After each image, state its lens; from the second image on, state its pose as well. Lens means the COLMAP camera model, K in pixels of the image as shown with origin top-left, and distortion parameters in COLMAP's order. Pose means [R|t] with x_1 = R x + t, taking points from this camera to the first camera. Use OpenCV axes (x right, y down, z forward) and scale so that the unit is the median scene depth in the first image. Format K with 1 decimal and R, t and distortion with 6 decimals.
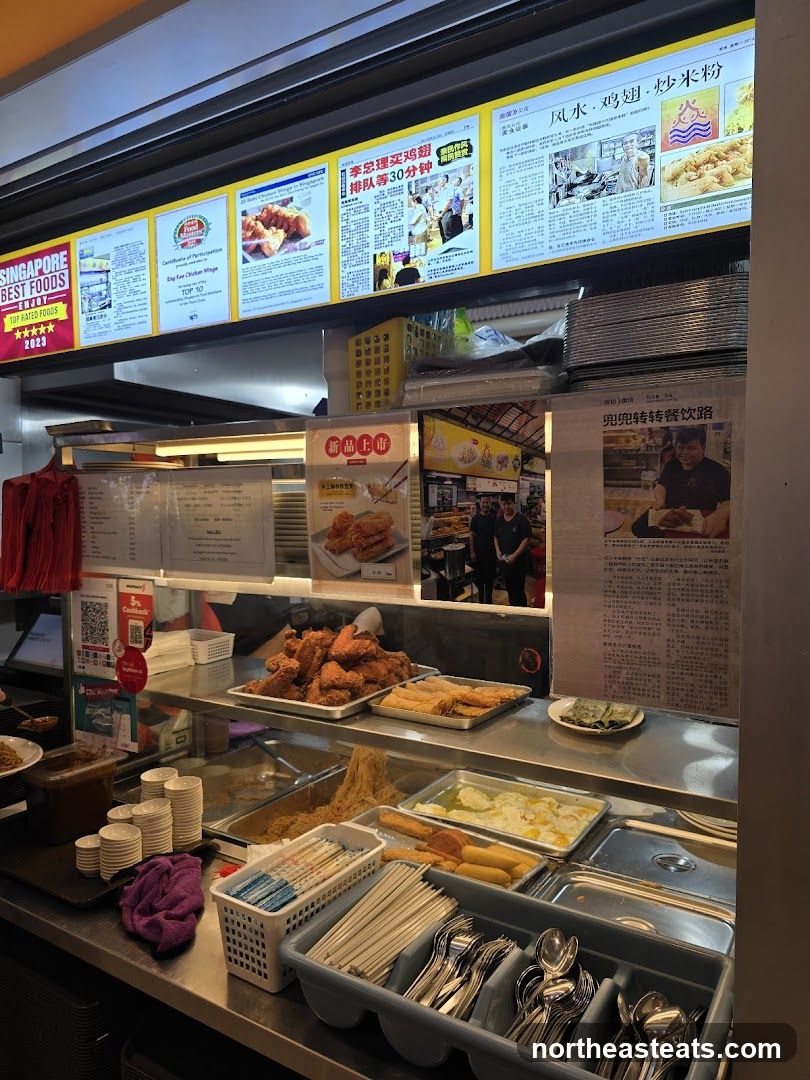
lens RADIAL K [[743.2, 0, 405.9], [0, 743.2, 554.4], [0, 0, 1]] dist [0.091544, -0.133889]
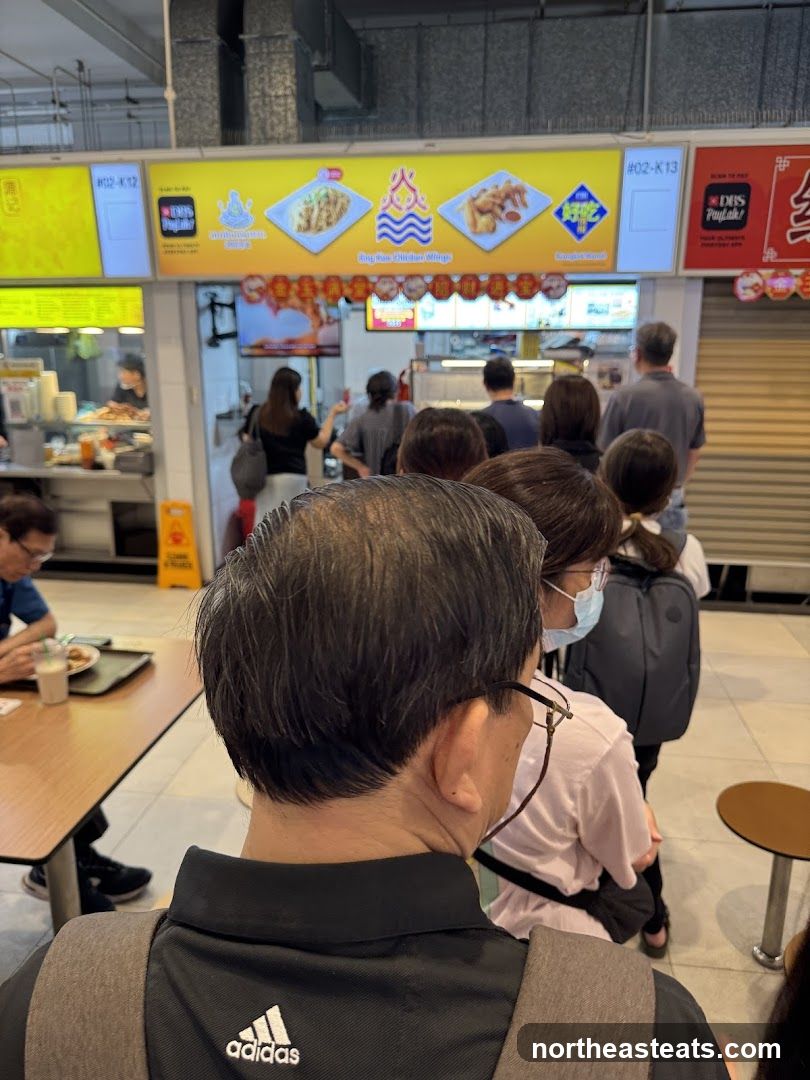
lens RADIAL K [[780.1, 0, 405.3], [0, 780.1, 544.8], [0, 0, 1]] dist [-0.008723, -0.005072]
pose [[0.915574, -0.102527, 0.388860, -2.553764], [0.021776, 0.978176, 0.206635, -0.092572], [-0.401559, -0.180722, 0.897825, -2.785489]]
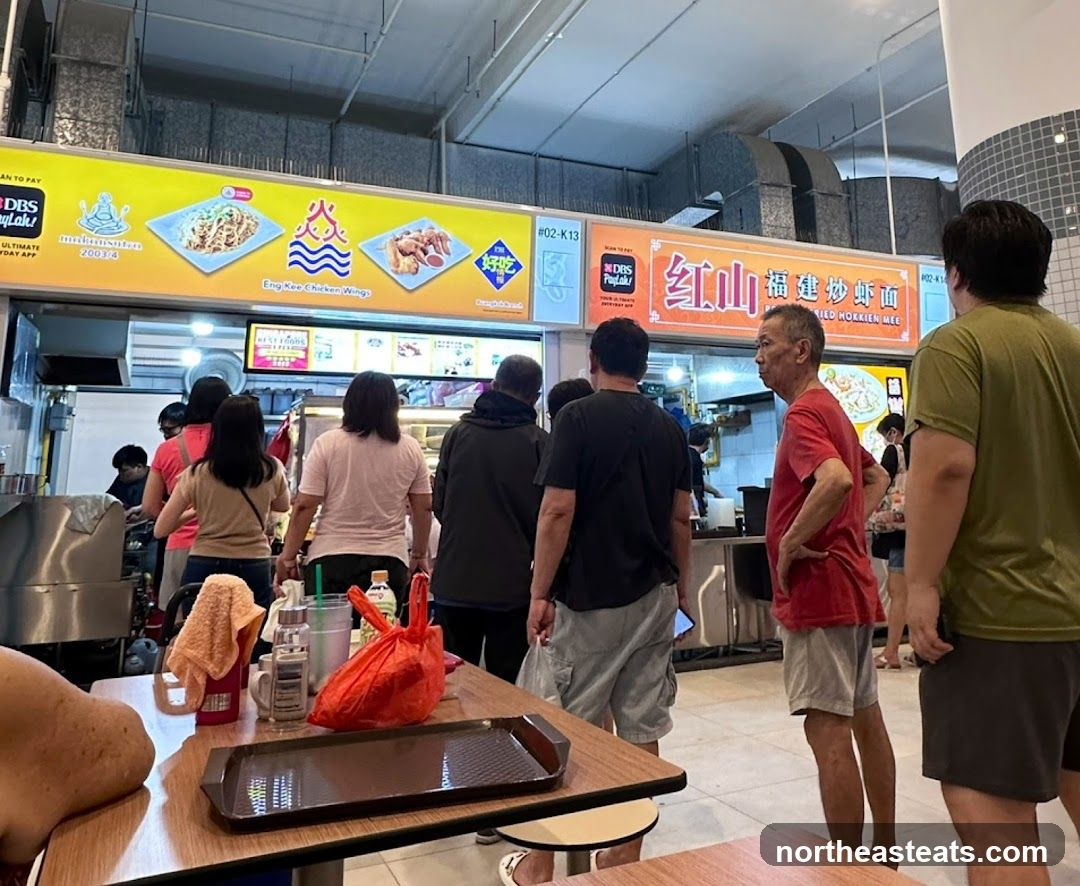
lens RADIAL K [[880.7, 0, 596.7], [0, 880.7, 302.5], [0, 0, 1]] dist [-0.006288, -0.000696]
pose [[0.519606, 0.162220, 0.838865, -3.588158], [0.063586, 0.971746, -0.227302, 0.362869], [-0.852037, 0.171448, 0.494610, -1.981248]]
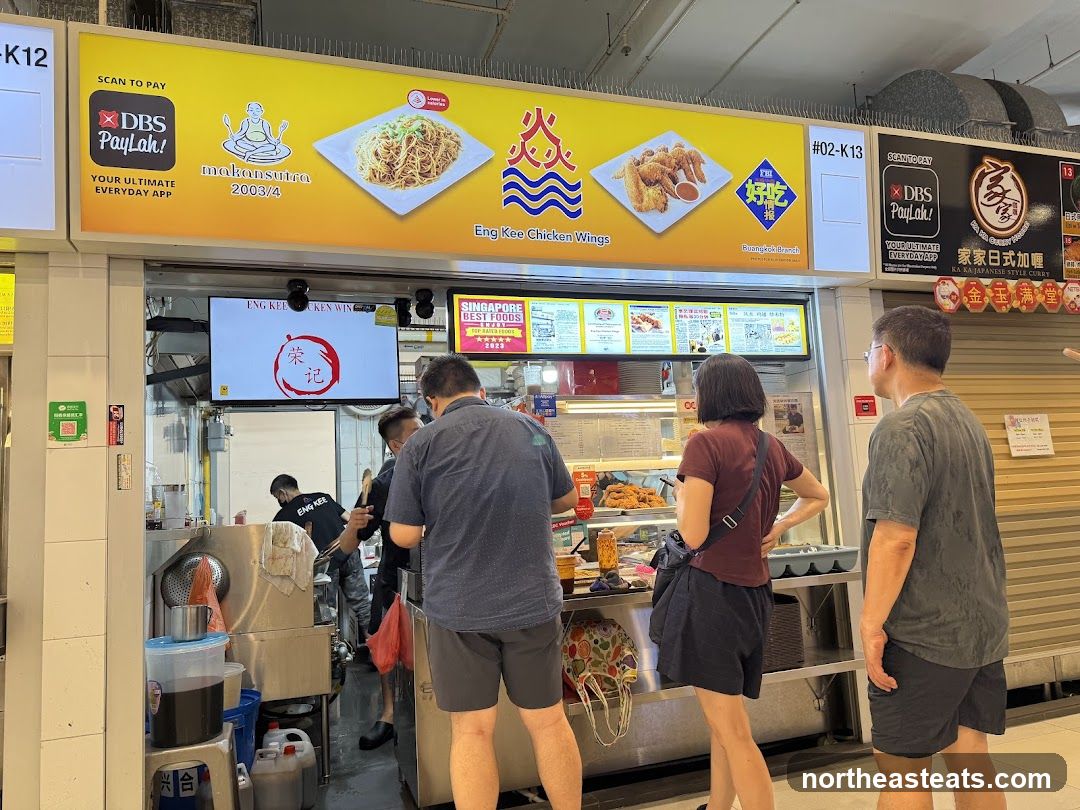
lens RADIAL K [[743.2, 0, 537.9], [0, 743.2, 421.1], [0, 0, 1]] dist [0.091544, -0.133889]
pose [[0.633915, 0.035779, 0.772575, -2.761376], [0.097260, 0.987311, -0.125527, 0.217412], [-0.767263, 0.154714, 0.622391, -0.295664]]
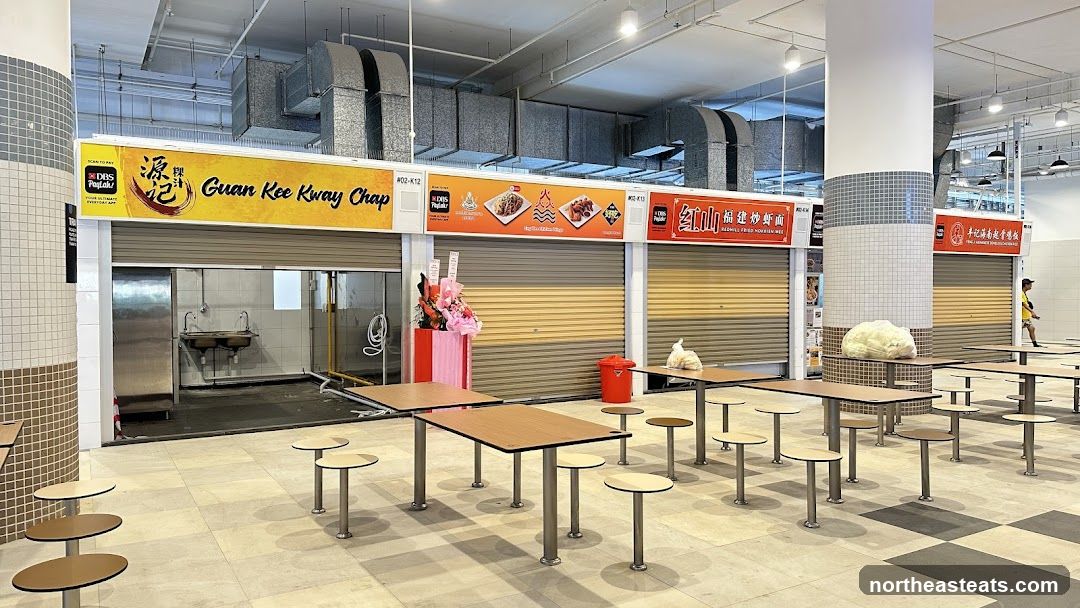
lens RADIAL K [[753.1, 0, 531.8], [0, 753.1, 305.0], [0, 0, 1]] dist [0.160205, -0.319441]
pose [[0.457021, -0.026103, 0.889073, -8.152820], [0.045083, 0.998964, 0.006155, 0.039397], [-0.888313, 0.037269, 0.457724, -2.418279]]
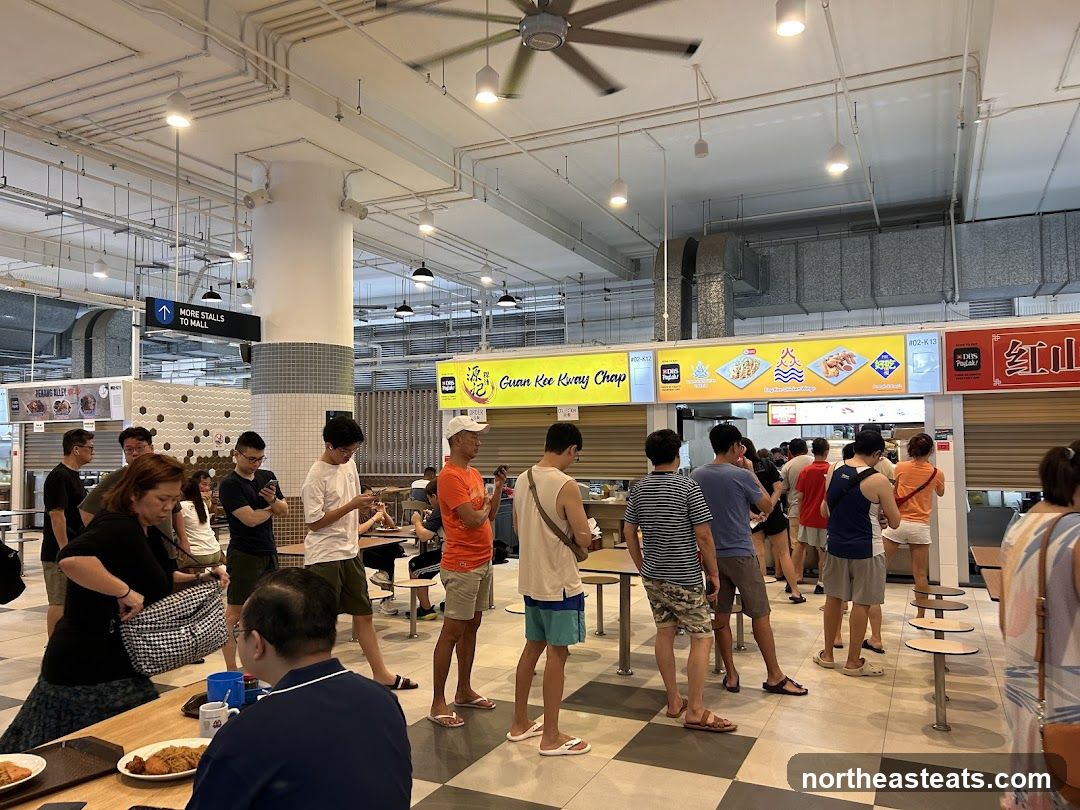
lens RADIAL K [[809.8, 0, 511.6], [0, 809.8, 411.2], [0, 0, 1]] dist [0.002433, -0.004608]
pose [[0.996824, -0.011619, 0.078783, -4.301090], [0.018543, 0.995972, -0.087726, 0.172515], [-0.077447, 0.088908, 0.993024, -6.828493]]
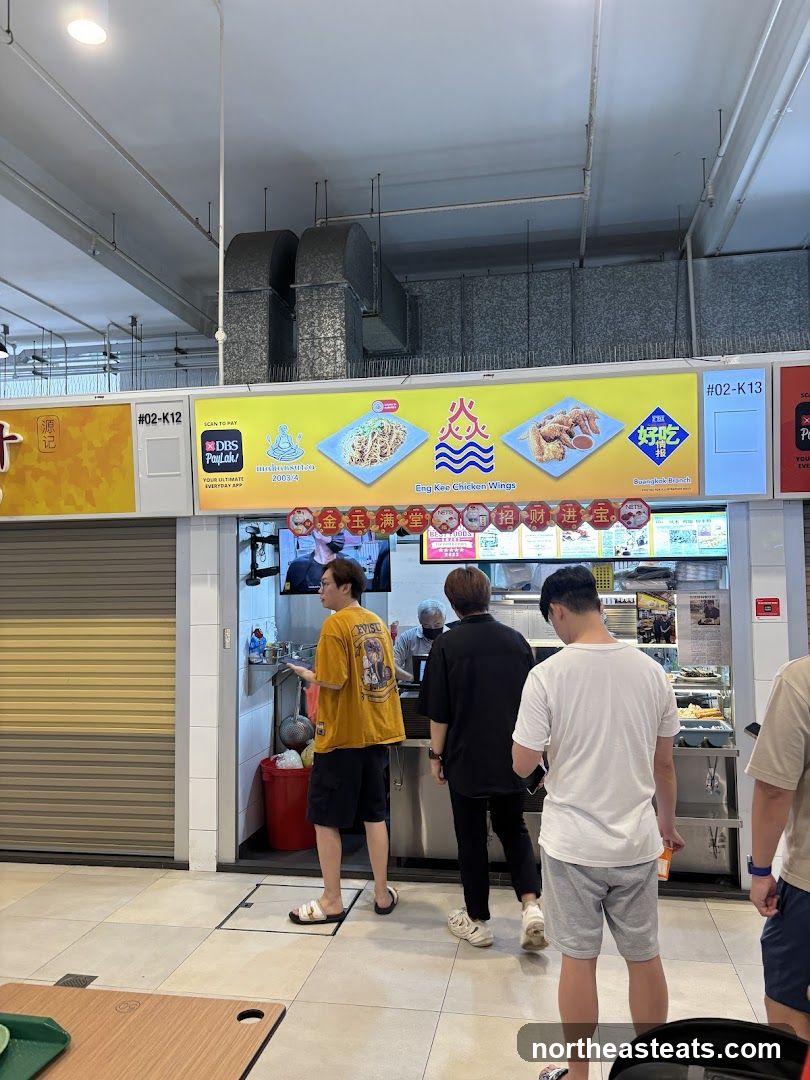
lens RADIAL K [[813.2, 0, 411.8], [0, 813.2, 537.0], [0, 0, 1]] dist [0.135646, -0.352362]
pose [[0.928123, 0.000821, 0.372274, -2.516255], [0.036360, 0.995017, -0.092844, -0.126241], [-0.370495, 0.099707, 0.923467, -2.352755]]
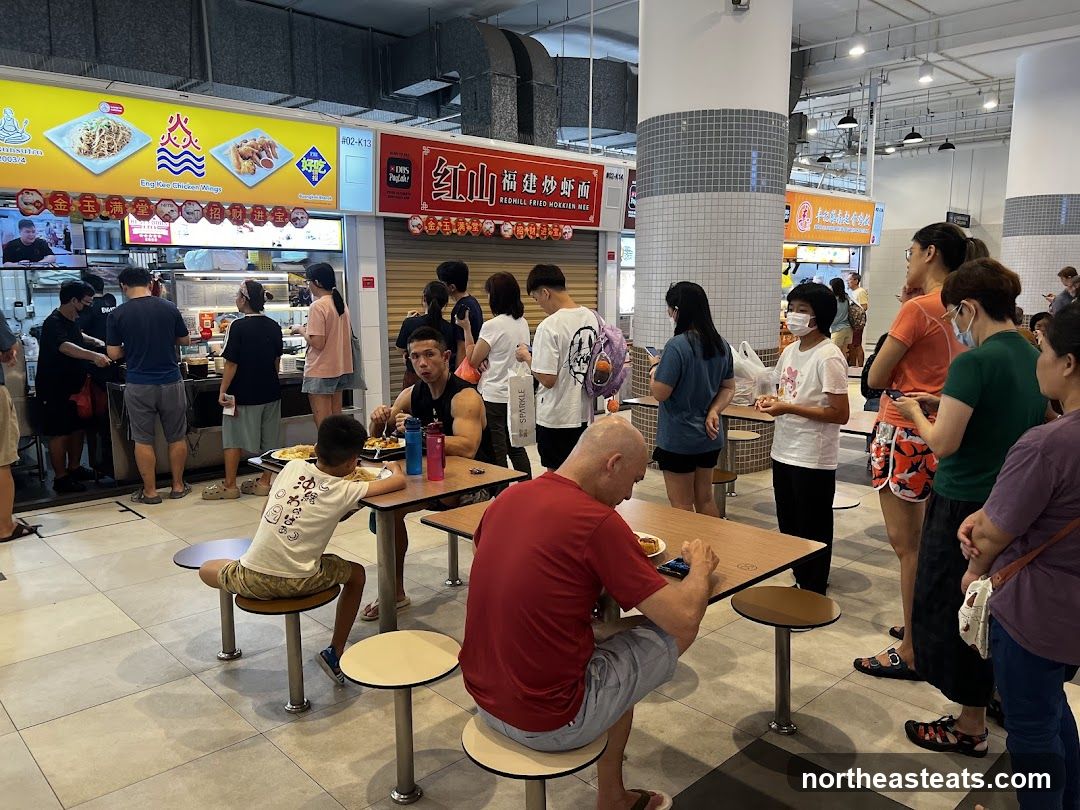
lens RADIAL K [[812.8, 0, 550.8], [0, 812.8, 420.8], [0, 0, 1]] dist [0.028463, -0.043858]
pose [[0.238949, -0.171137, 0.955832, -5.373723], [0.047173, 0.985230, 0.164608, -0.014017], [-0.969886, 0.005756, 0.243493, -2.286957]]
